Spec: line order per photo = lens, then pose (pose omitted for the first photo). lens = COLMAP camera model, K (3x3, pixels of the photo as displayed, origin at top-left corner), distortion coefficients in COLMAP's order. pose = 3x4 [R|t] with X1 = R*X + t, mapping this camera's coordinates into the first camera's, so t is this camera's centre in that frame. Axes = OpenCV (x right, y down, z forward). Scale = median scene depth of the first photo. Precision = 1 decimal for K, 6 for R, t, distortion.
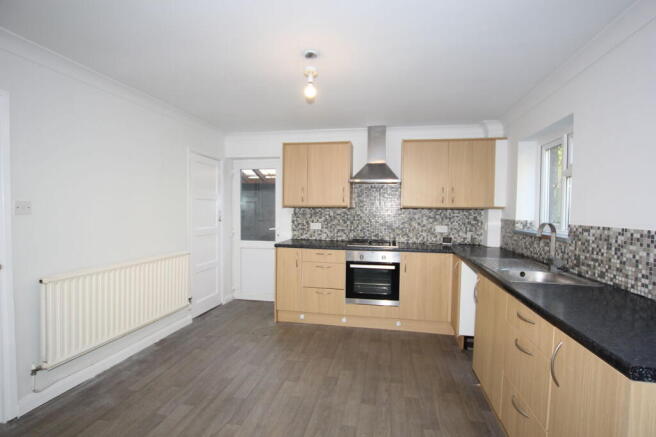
lens RADIAL K [[309.6, 0, 328.0], [0, 309.6, 218.5], [0, 0, 1]] dist [-0.002567, 0.000060]
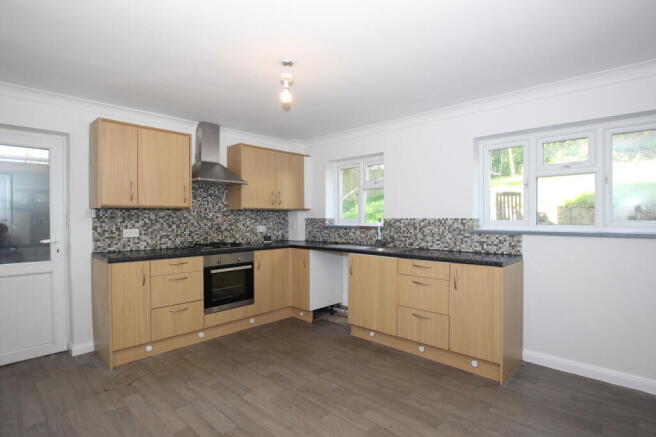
lens RADIAL K [[338.2, 0, 328.0], [0, 338.2, 218.5], [0, 0, 1]] dist [0.000668, 0.000196]
pose [[0.541753, -0.017294, 0.840360, -0.563264], [0.033026, 0.999454, -0.000723, 0.006676], [-0.839889, 0.028146, 0.542028, 0.157754]]
